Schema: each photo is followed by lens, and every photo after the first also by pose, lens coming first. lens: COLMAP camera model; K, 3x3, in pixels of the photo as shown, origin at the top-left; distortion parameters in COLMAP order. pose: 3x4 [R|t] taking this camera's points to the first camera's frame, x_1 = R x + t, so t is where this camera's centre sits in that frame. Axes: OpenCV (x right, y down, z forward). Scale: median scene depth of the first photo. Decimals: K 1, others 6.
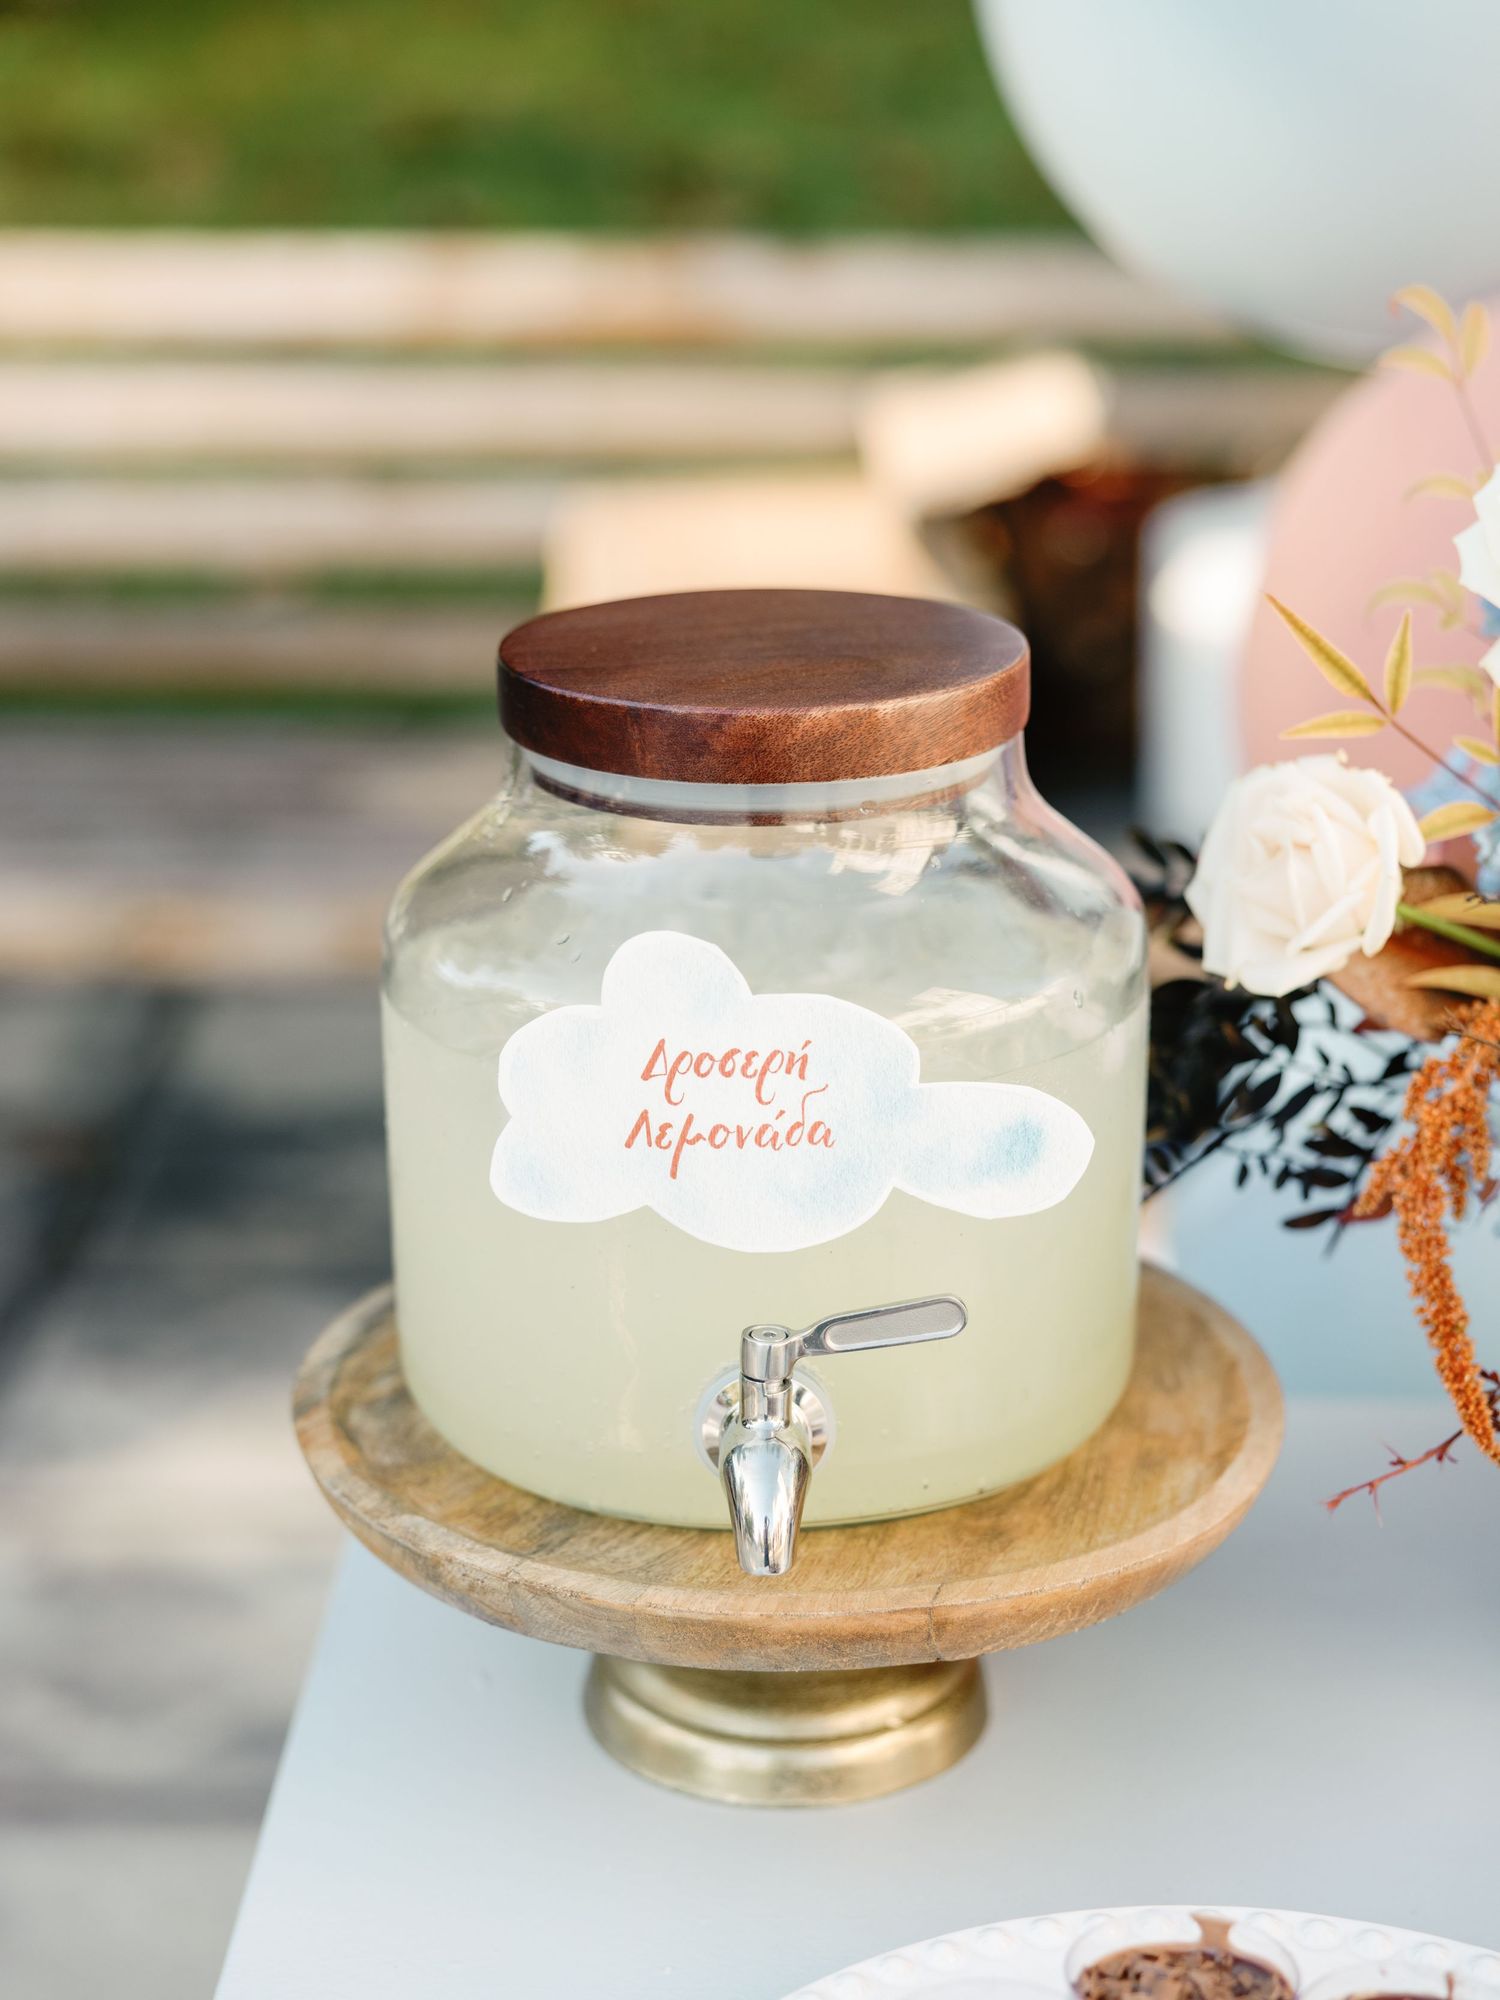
lens RADIAL K [[3929.1, 0, 748.5], [0, 3929.1, 1007.9], [0, 0, 1]] dist [0.013799, 0.000000]
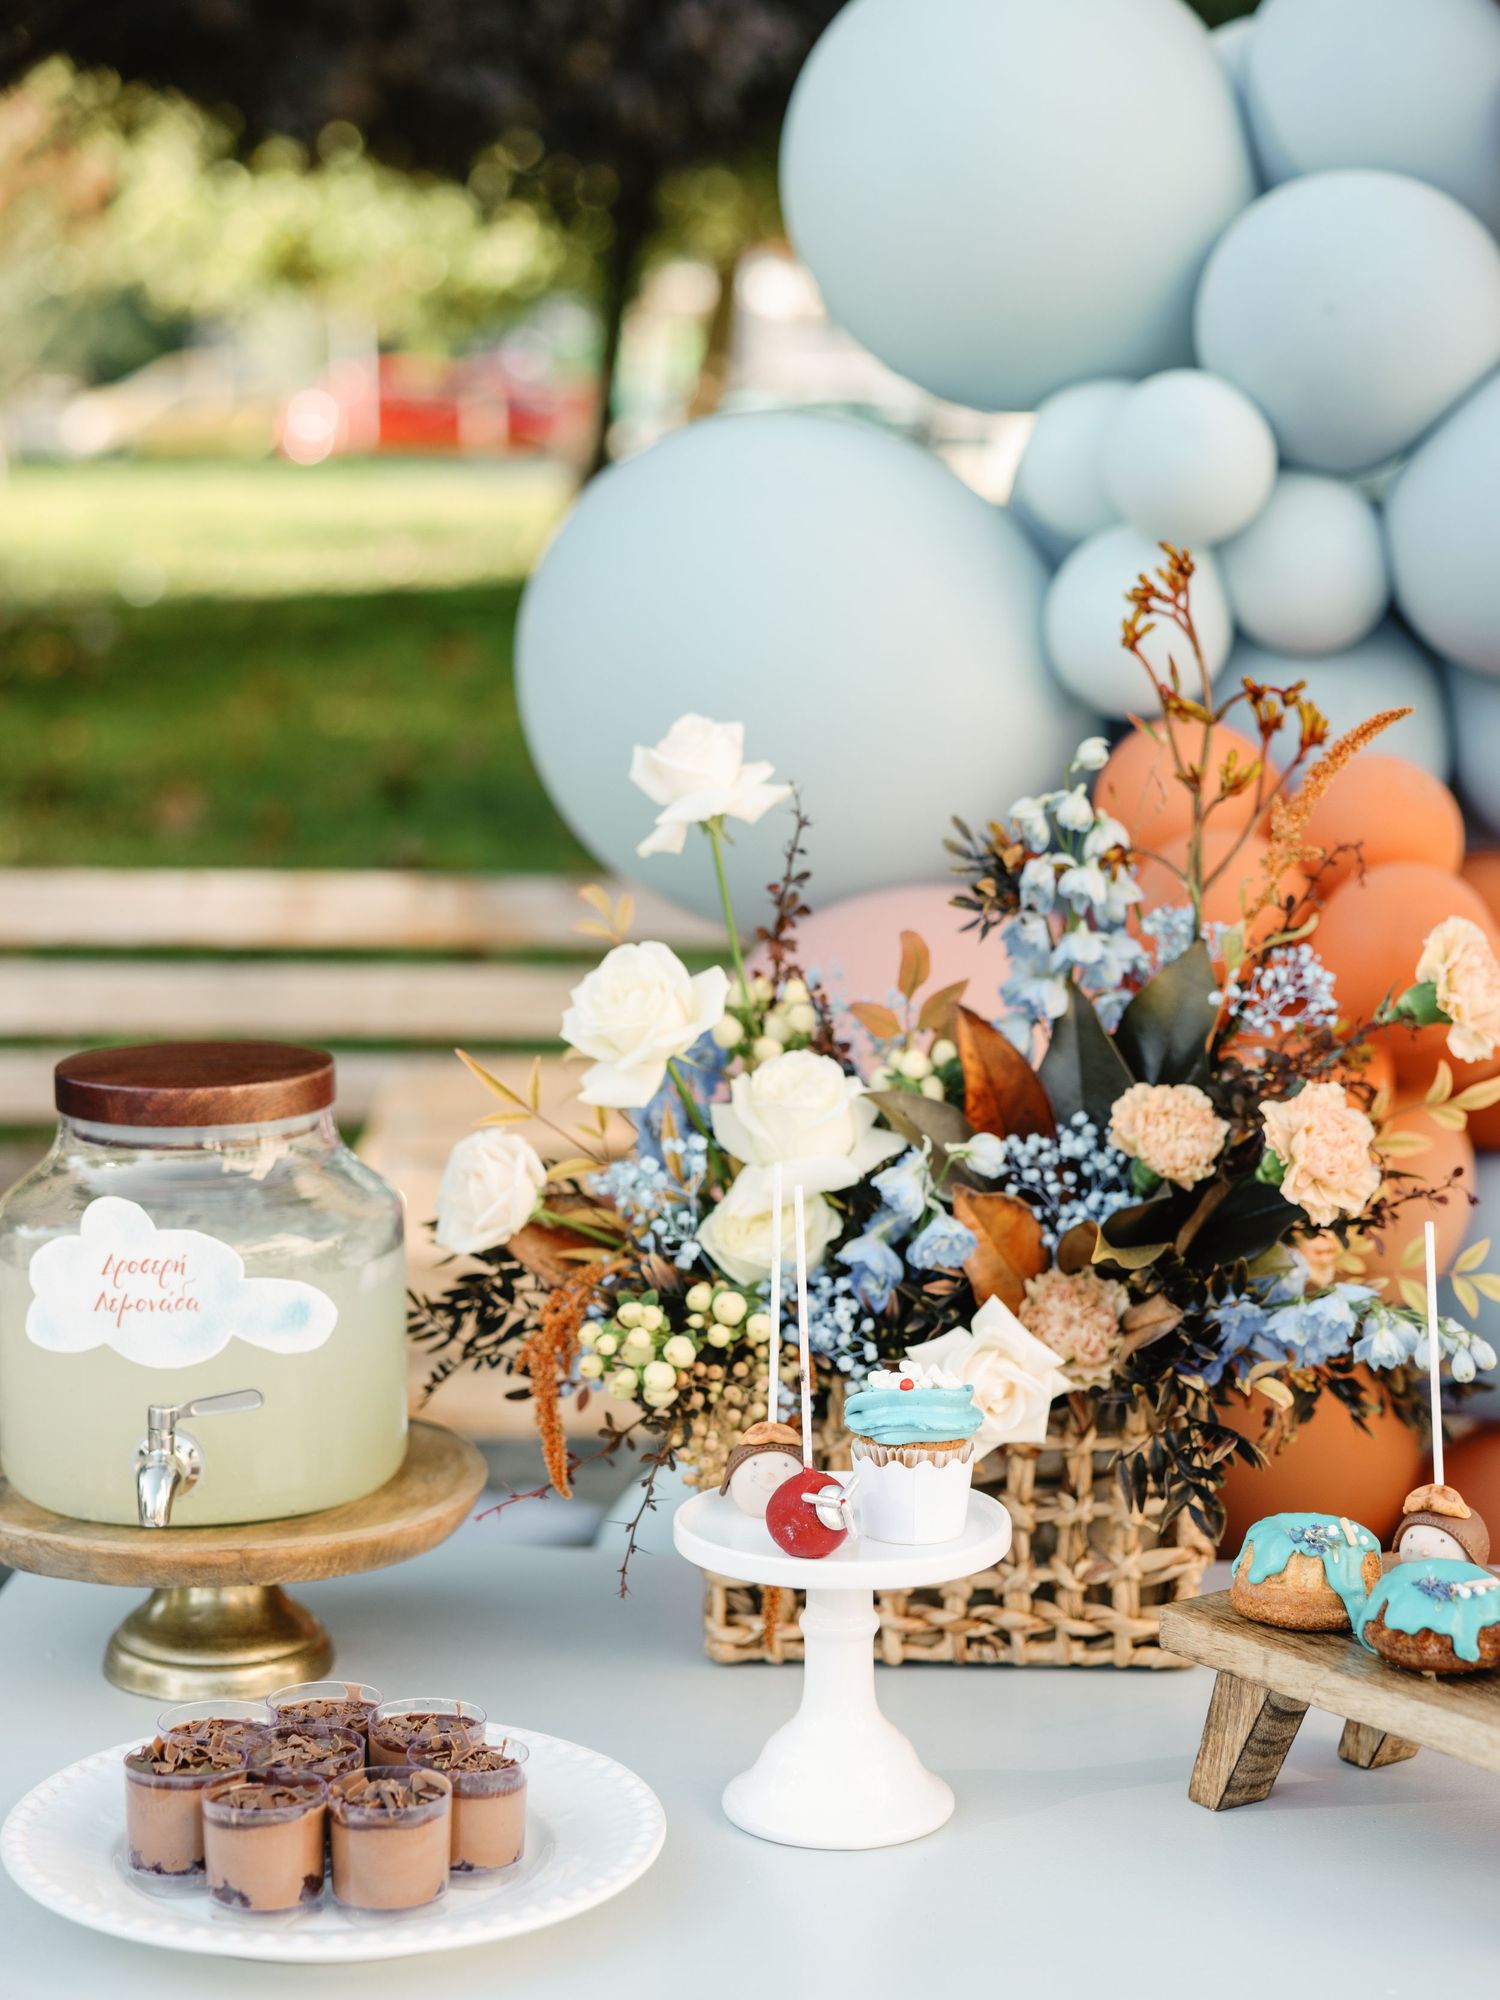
lens RADIAL K [[3929.1, 0, 753.2], [0, 3929.1, 996.3], [0, 0, 1]] dist [0.013799, 0.000000]
pose [[0.999877, 0.009950, -0.012137, 0.316298], [-0.011806, 0.986399, -0.163944, 0.196269], [0.010341, 0.164067, 0.986395, -0.941255]]
